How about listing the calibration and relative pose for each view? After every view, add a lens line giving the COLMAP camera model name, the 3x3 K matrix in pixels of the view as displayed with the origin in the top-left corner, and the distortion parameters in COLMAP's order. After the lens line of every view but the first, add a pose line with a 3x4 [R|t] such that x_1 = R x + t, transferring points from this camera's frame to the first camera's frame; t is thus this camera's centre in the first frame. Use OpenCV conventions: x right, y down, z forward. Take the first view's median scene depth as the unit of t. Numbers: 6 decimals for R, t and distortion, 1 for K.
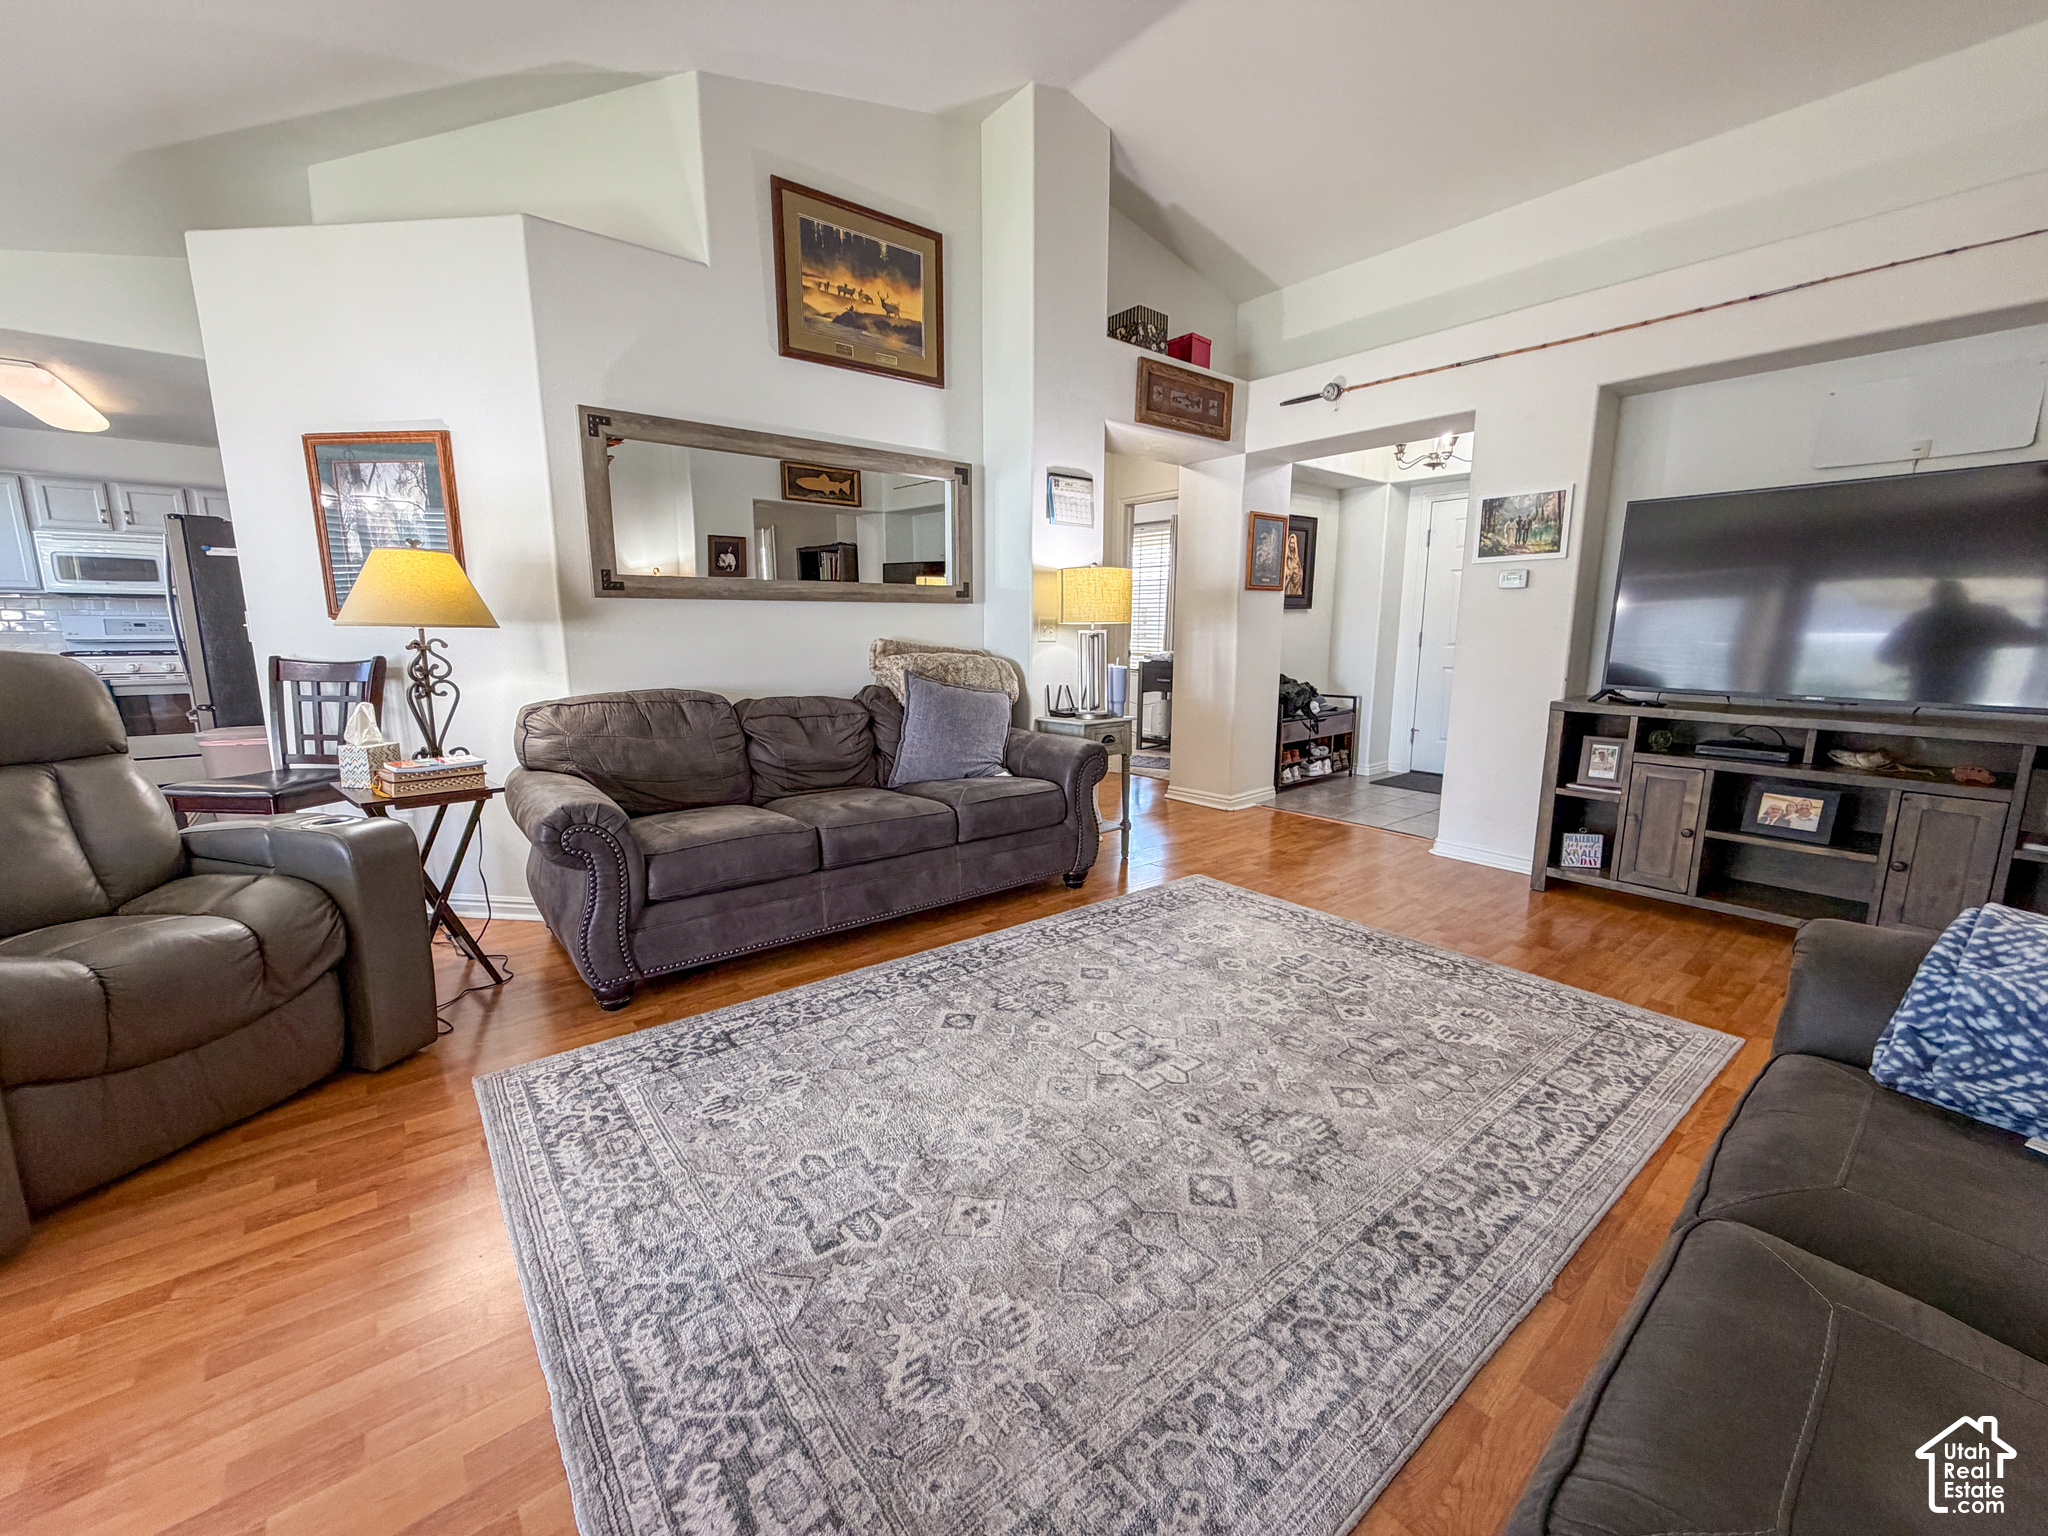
lens RADIAL K [[816.6, 0, 1018.1], [0, 816.6, 767.6], [0, 0, 1]] dist [0.000489, 0.000129]
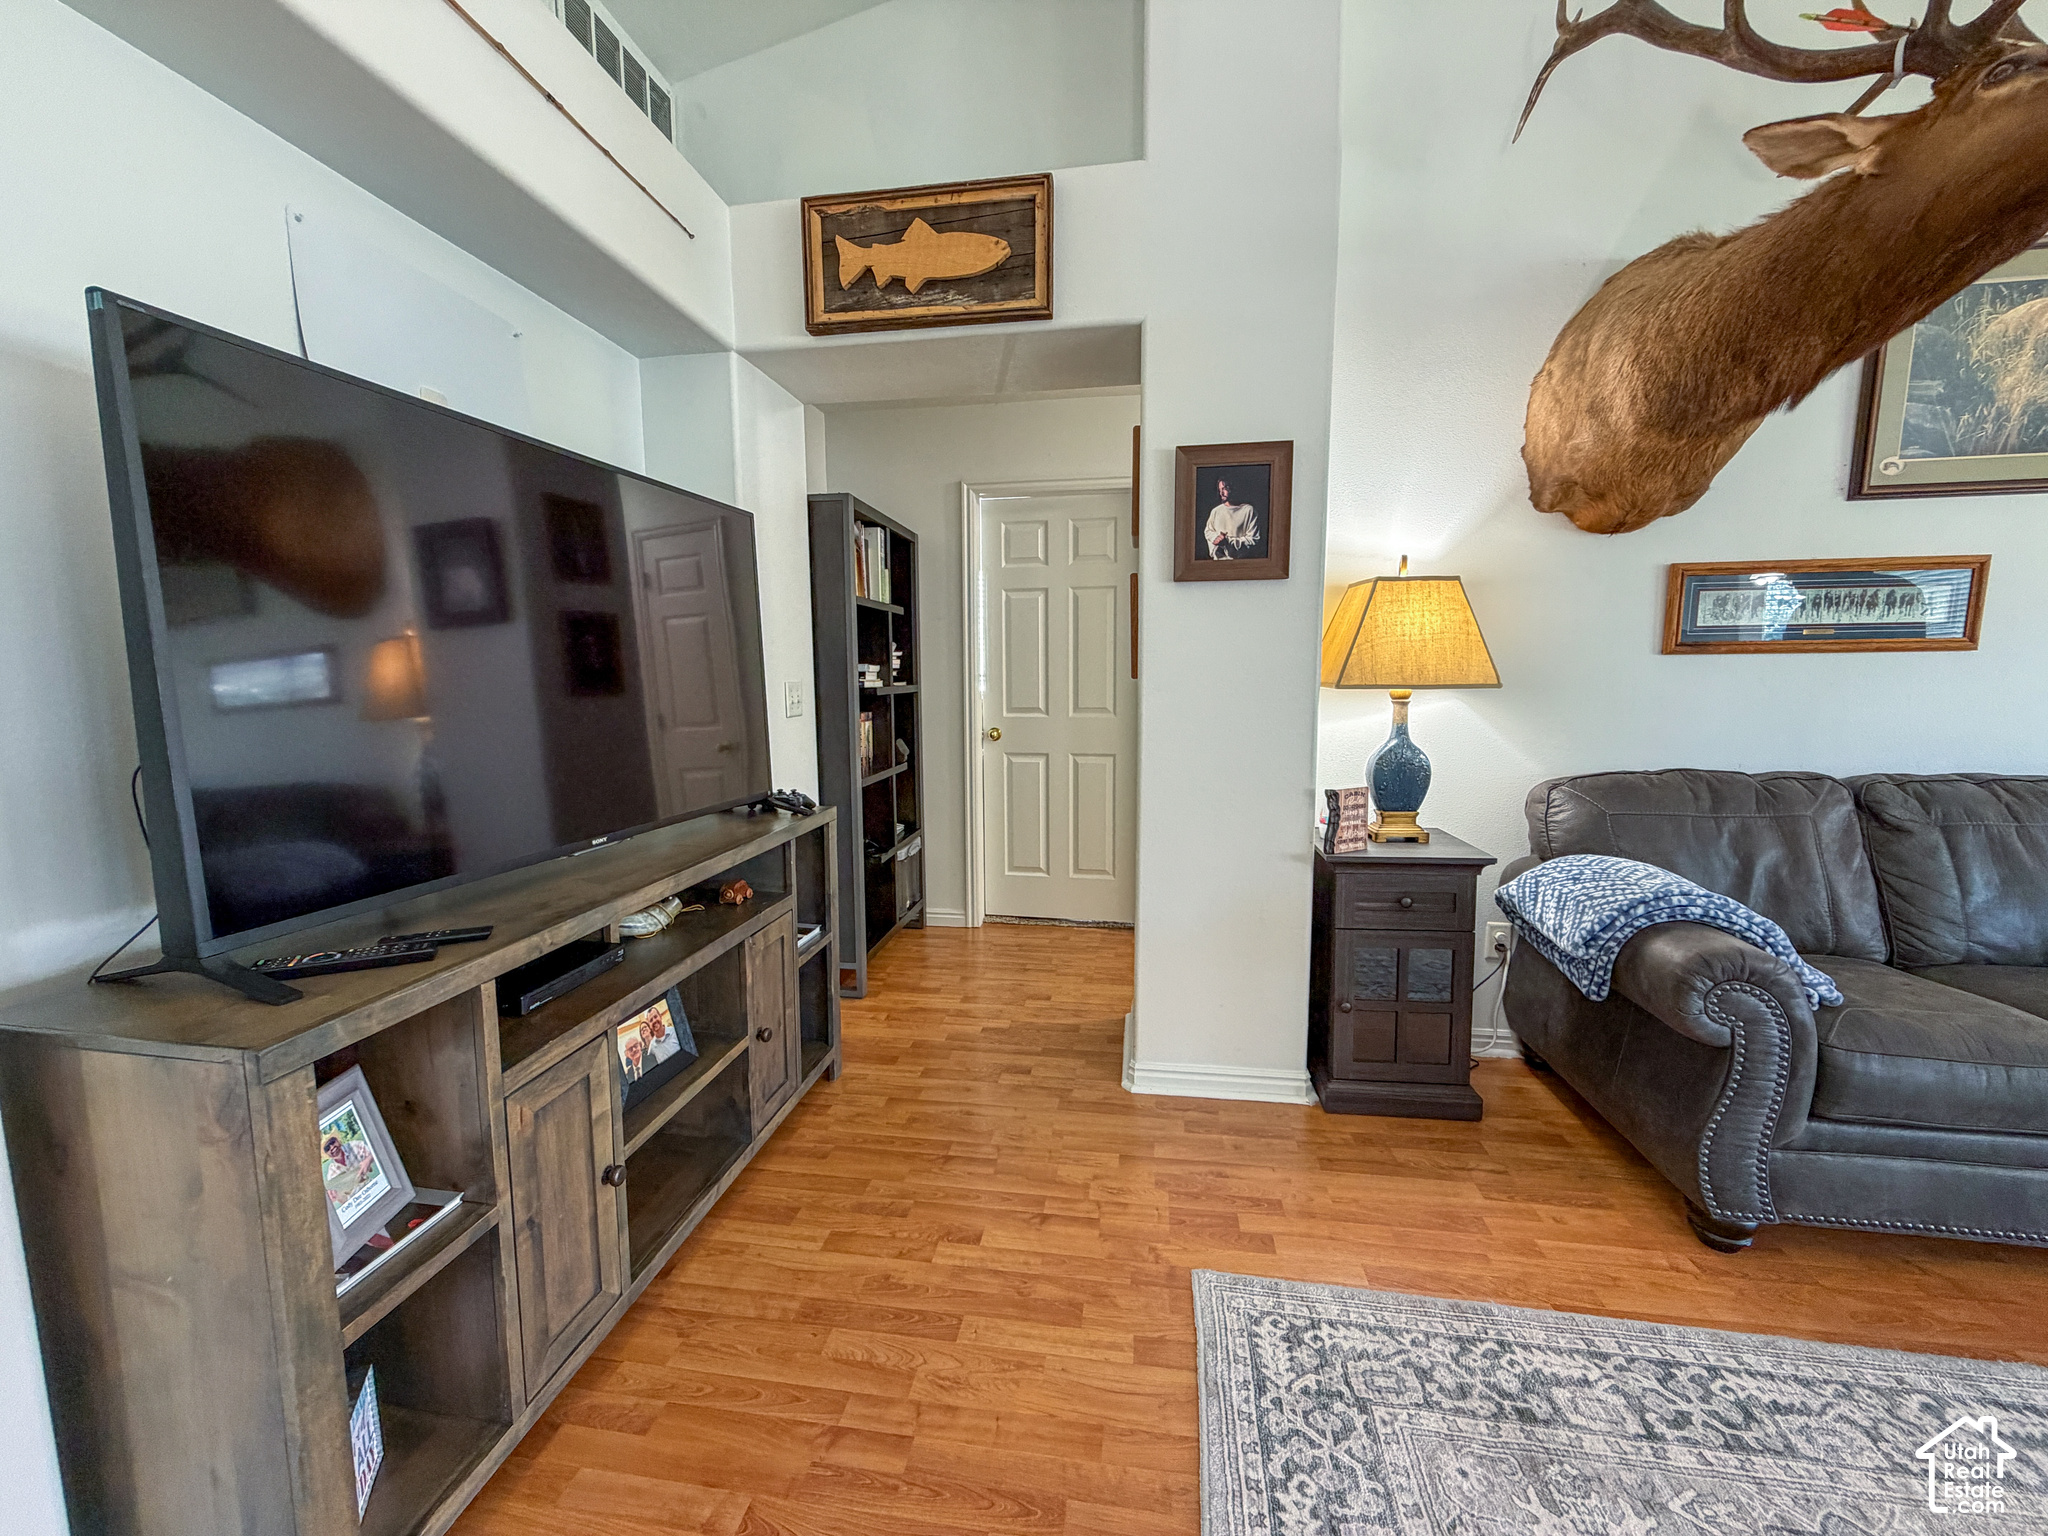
lens RADIAL K [[816.6, 0, 1018.1], [0, 816.6, 767.6], [0, 0, 1]] dist [0.000489, 0.000129]
pose [[-0.664947, -0.083345, 0.742226, 0.327756], [0.136532, 0.963446, 0.230502, -0.191009], [-0.734306, 0.254609, -0.629261, 0.973656]]
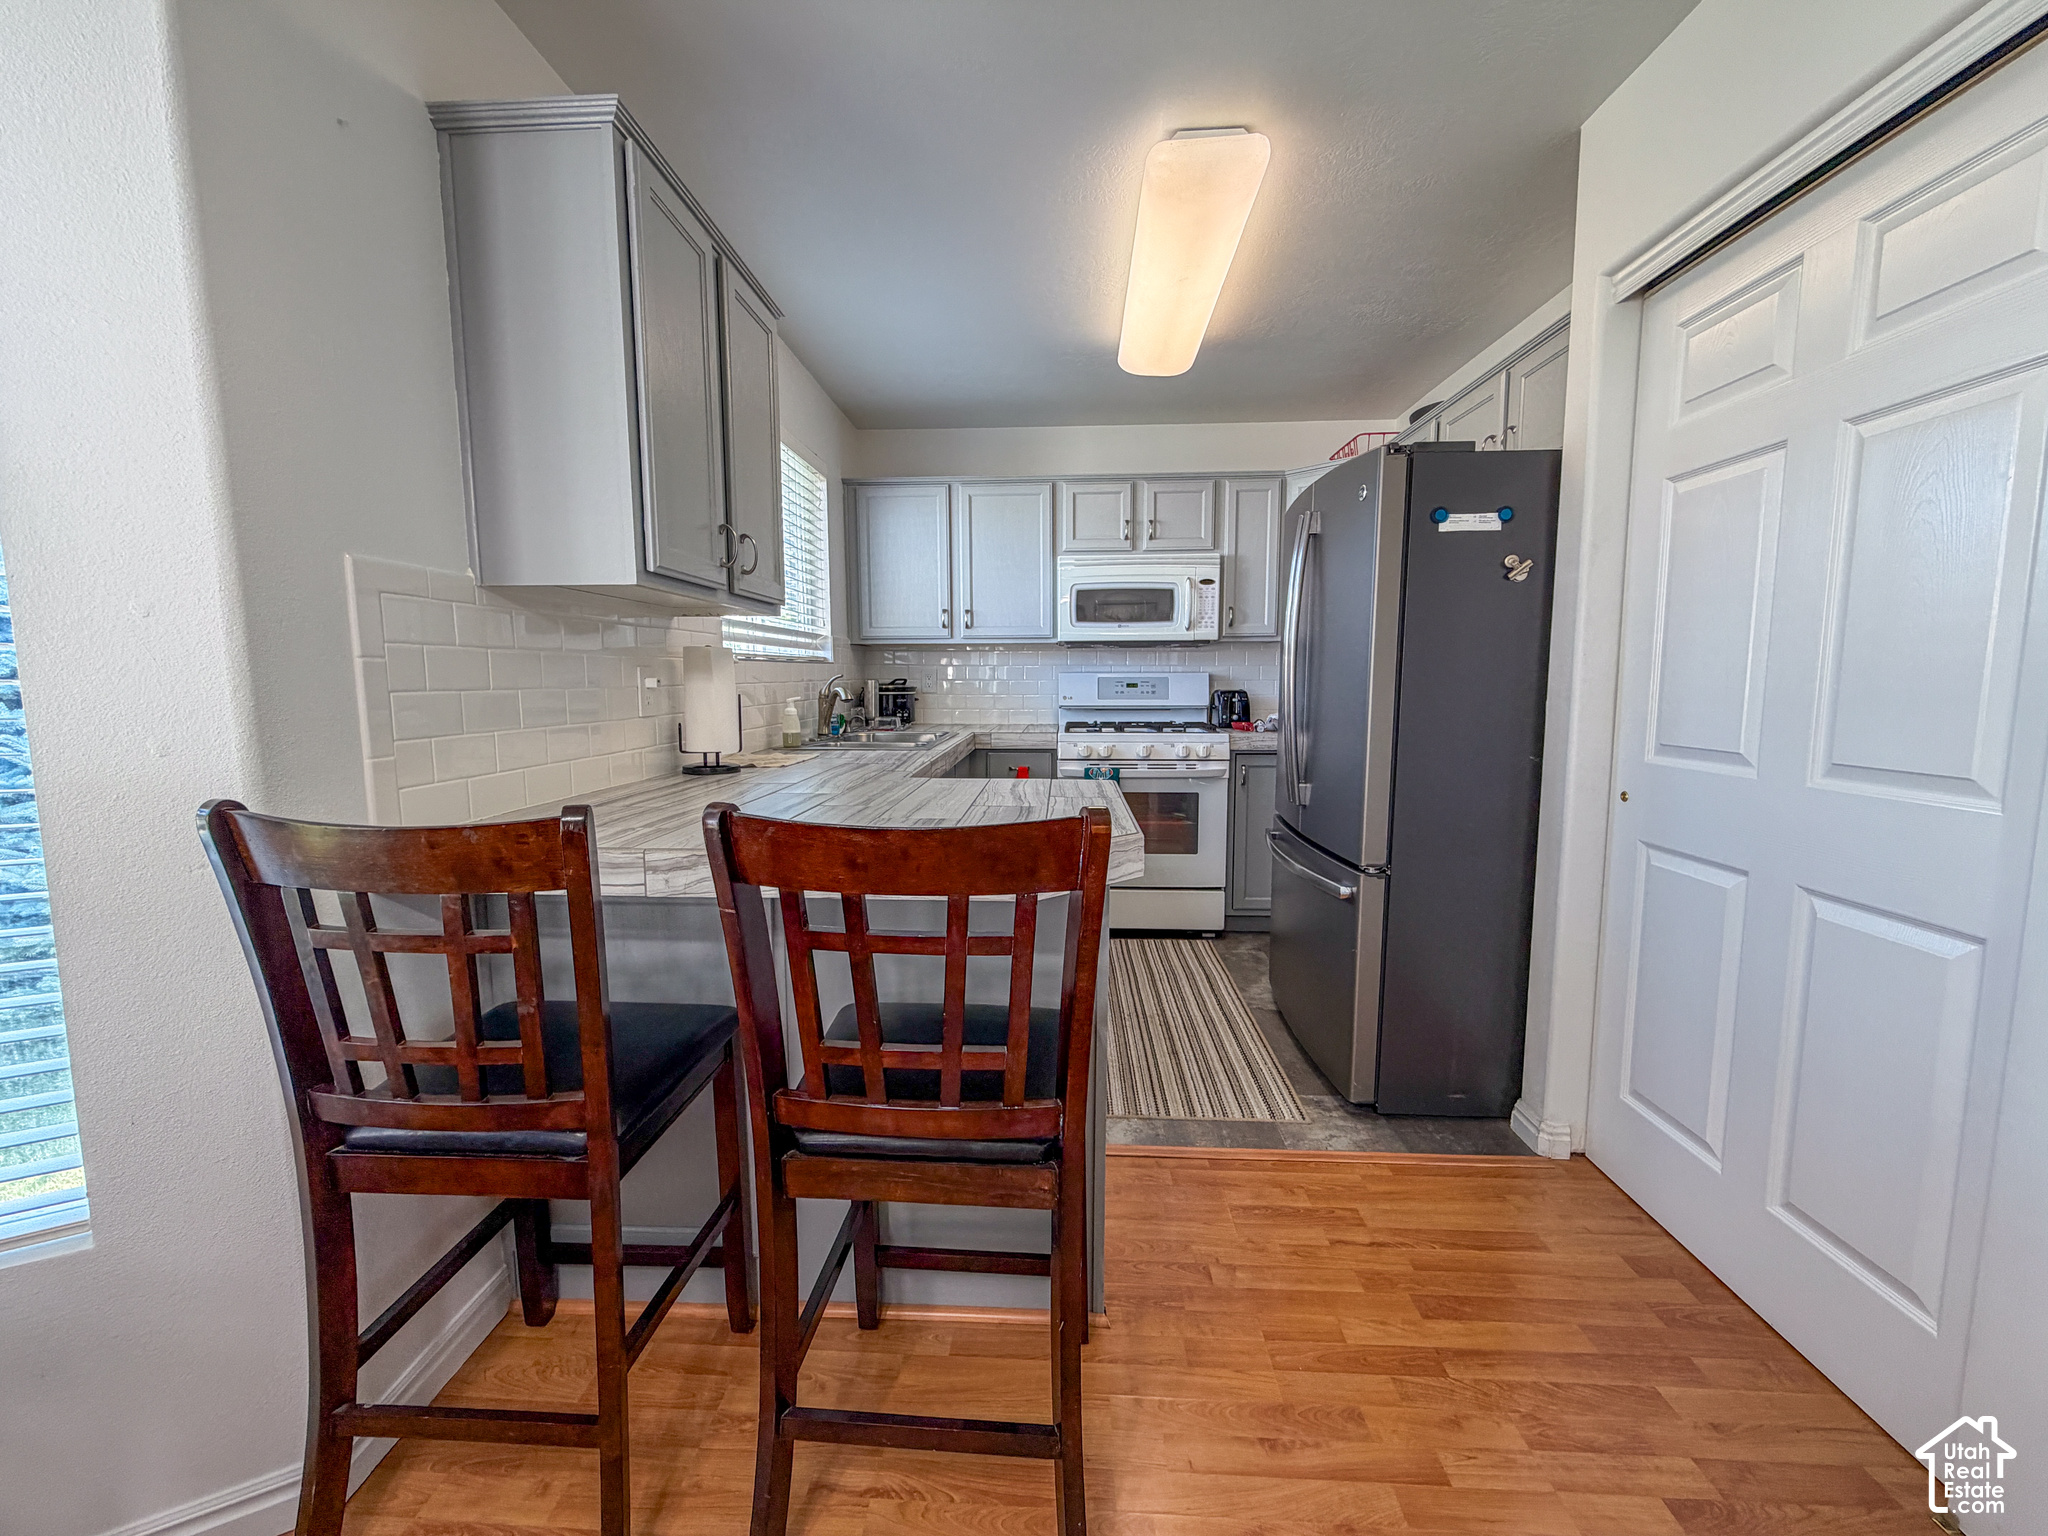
lens RADIAL K [[816.6, 0, 1018.1], [0, 816.6, 767.6], [0, 0, 1]] dist [0.000489, 0.000129]
pose [[0.738676, 0.067680, -0.670654, -1.135689], [-0.109711, 0.993751, -0.020552, -0.133666], [0.665072, 0.088759, 0.741485, 0.711841]]
